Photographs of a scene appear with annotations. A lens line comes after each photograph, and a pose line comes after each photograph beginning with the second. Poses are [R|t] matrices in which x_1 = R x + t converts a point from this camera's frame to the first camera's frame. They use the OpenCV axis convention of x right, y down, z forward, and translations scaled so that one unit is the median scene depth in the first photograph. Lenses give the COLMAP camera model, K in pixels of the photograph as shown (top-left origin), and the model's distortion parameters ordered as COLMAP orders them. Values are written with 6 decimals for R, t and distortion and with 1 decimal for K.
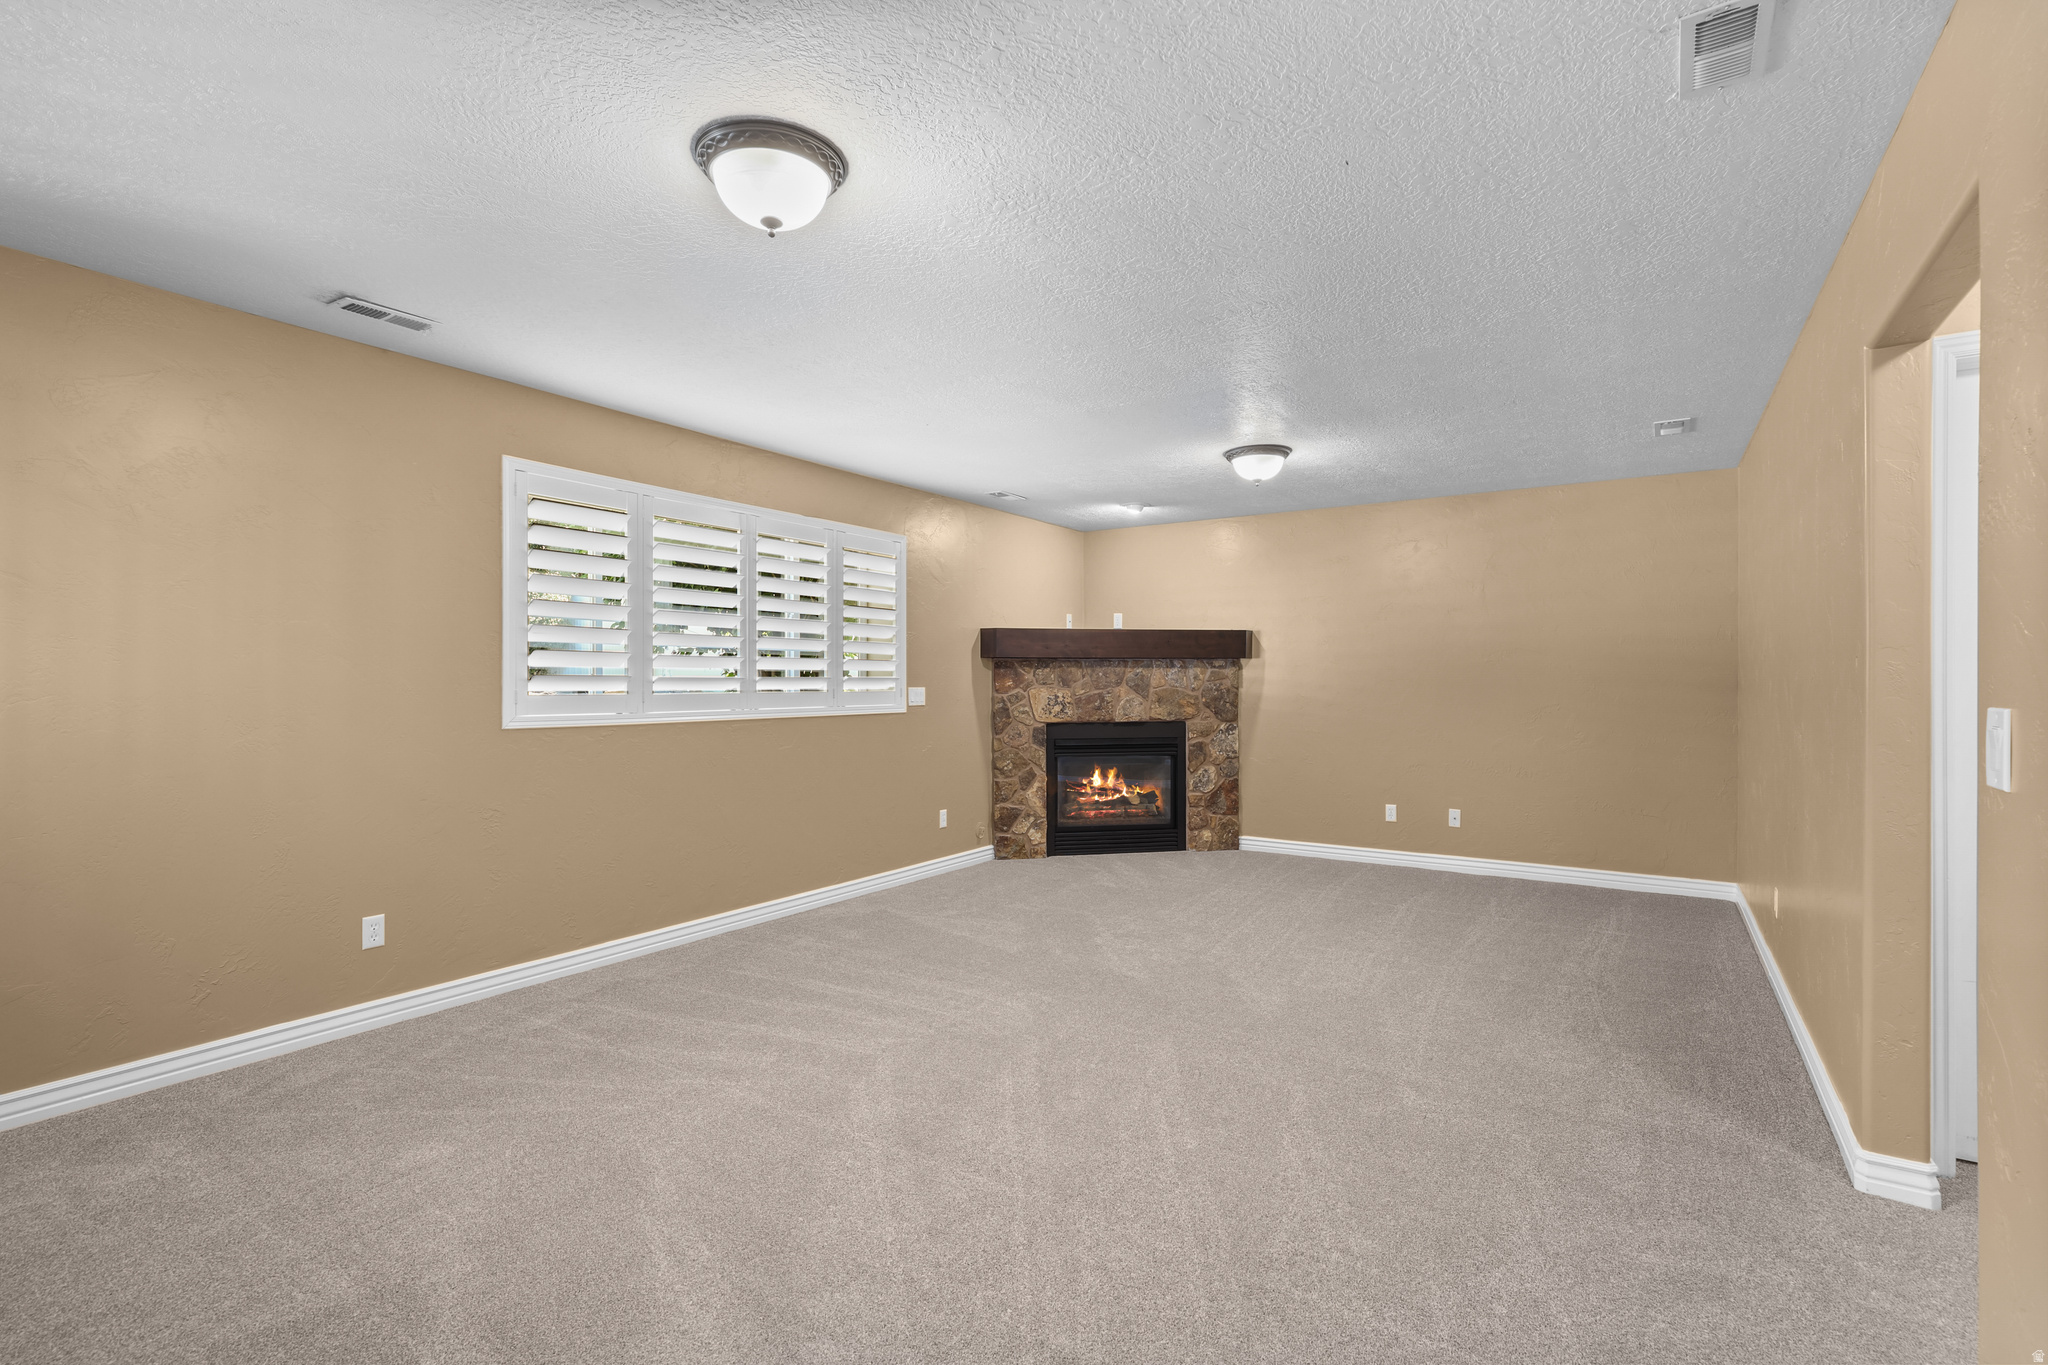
lens RADIAL K [[937.2, 0, 1016.7], [0, 937.2, 671.3], [0, 0, 1]] dist [0.001650, 0.000648]
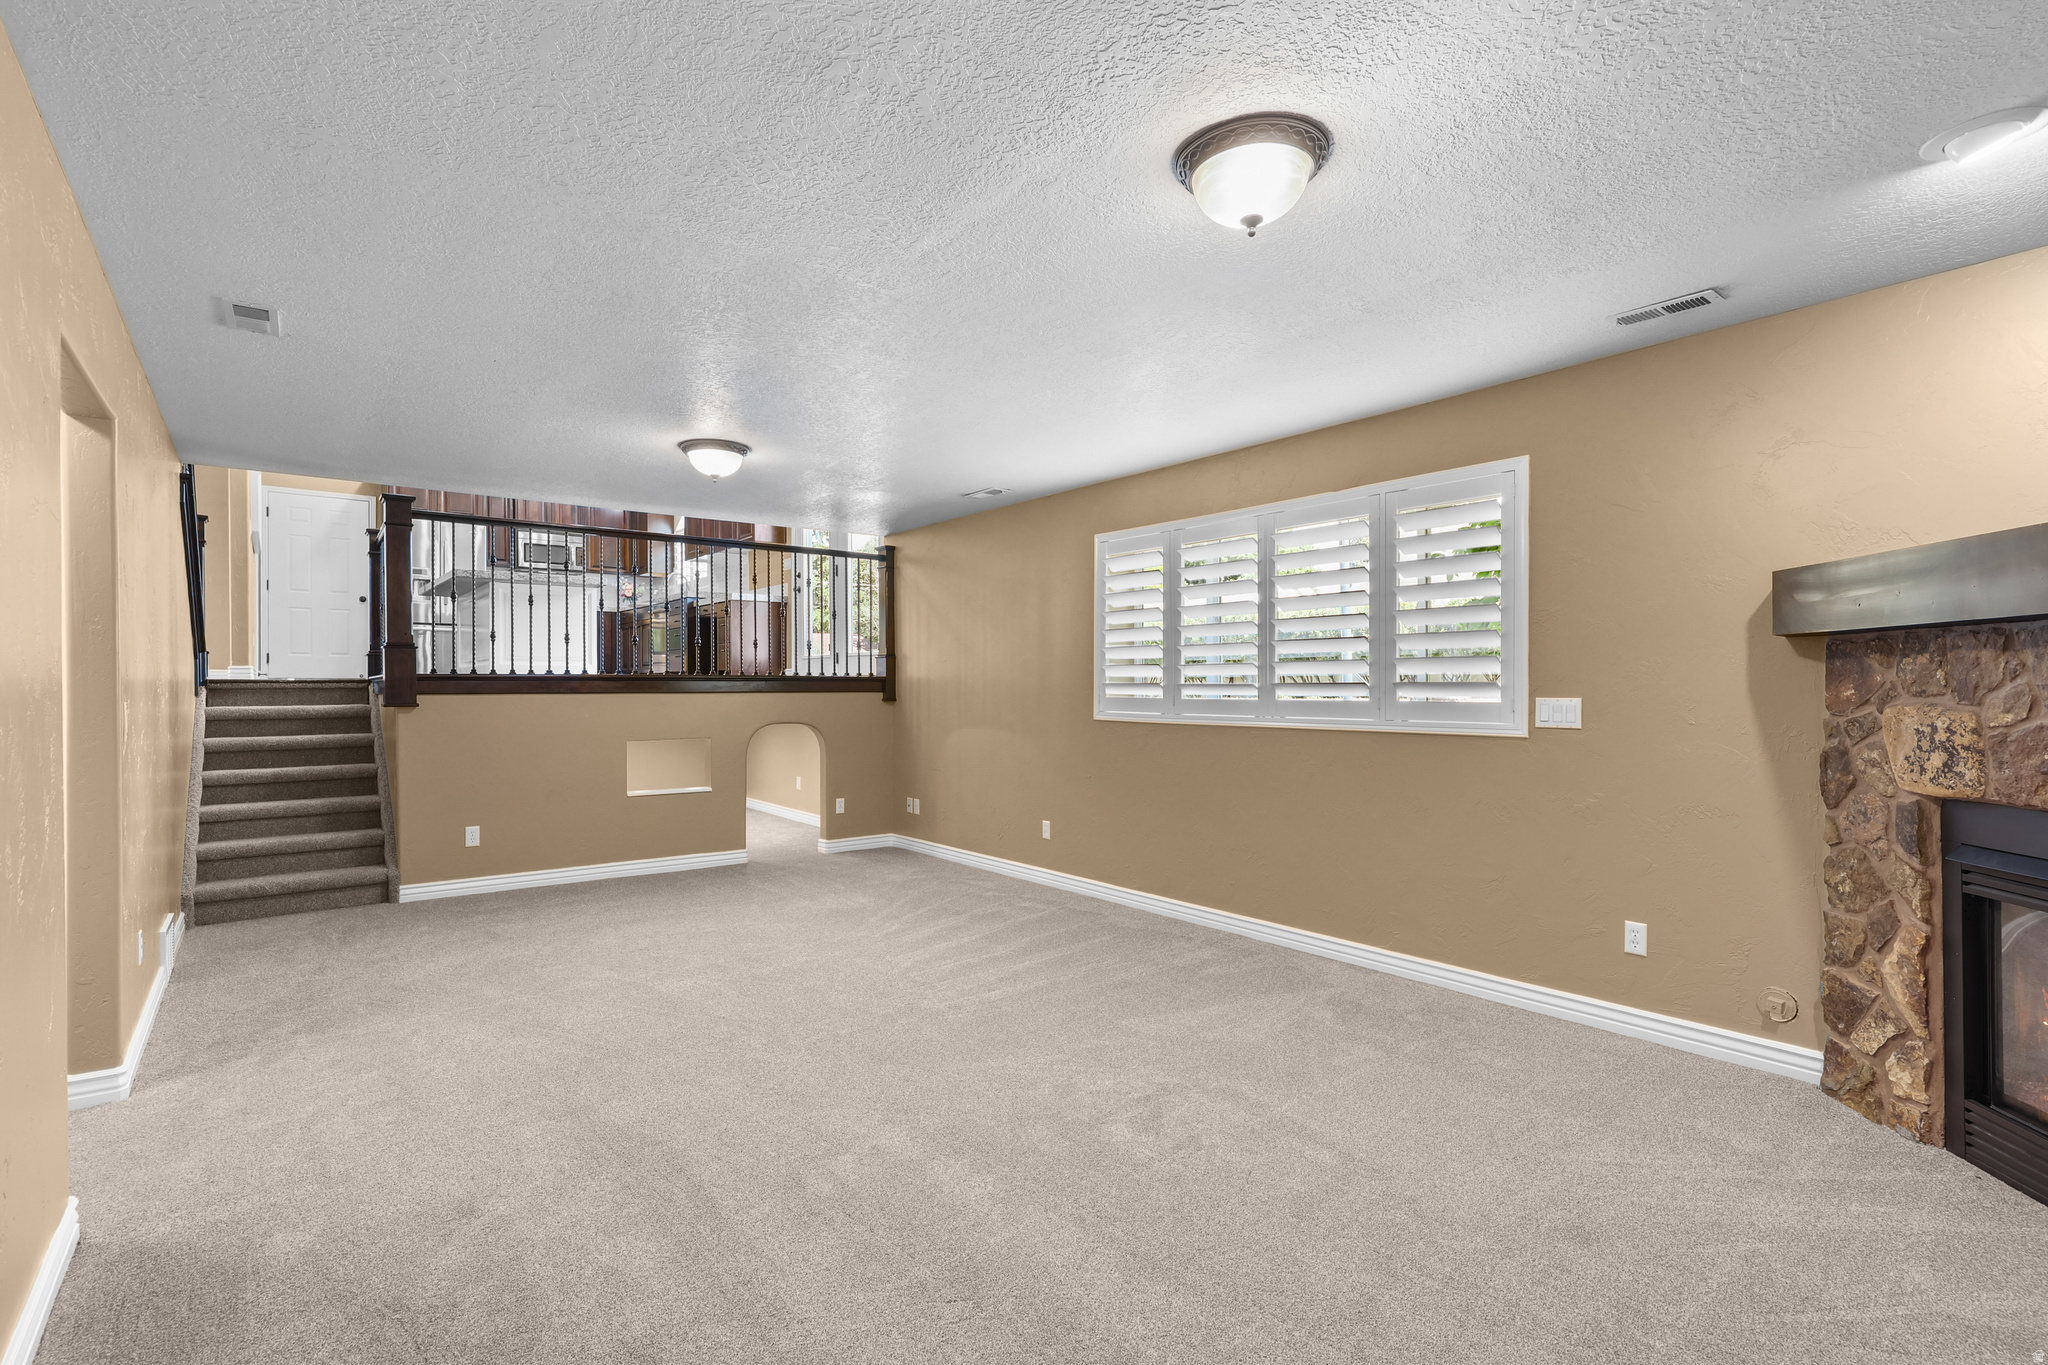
lens RADIAL K [[937.2, 0, 1031.9], [0, 937.2, 703.4], [0, 0, 1]] dist [0.001650, 0.000648]
pose [[-0.304223, 0.014246, -0.952494, 0.517192], [0.008234, 0.999890, 0.012325, 0.009332], [0.952565, -0.004093, -0.304307, 0.779859]]
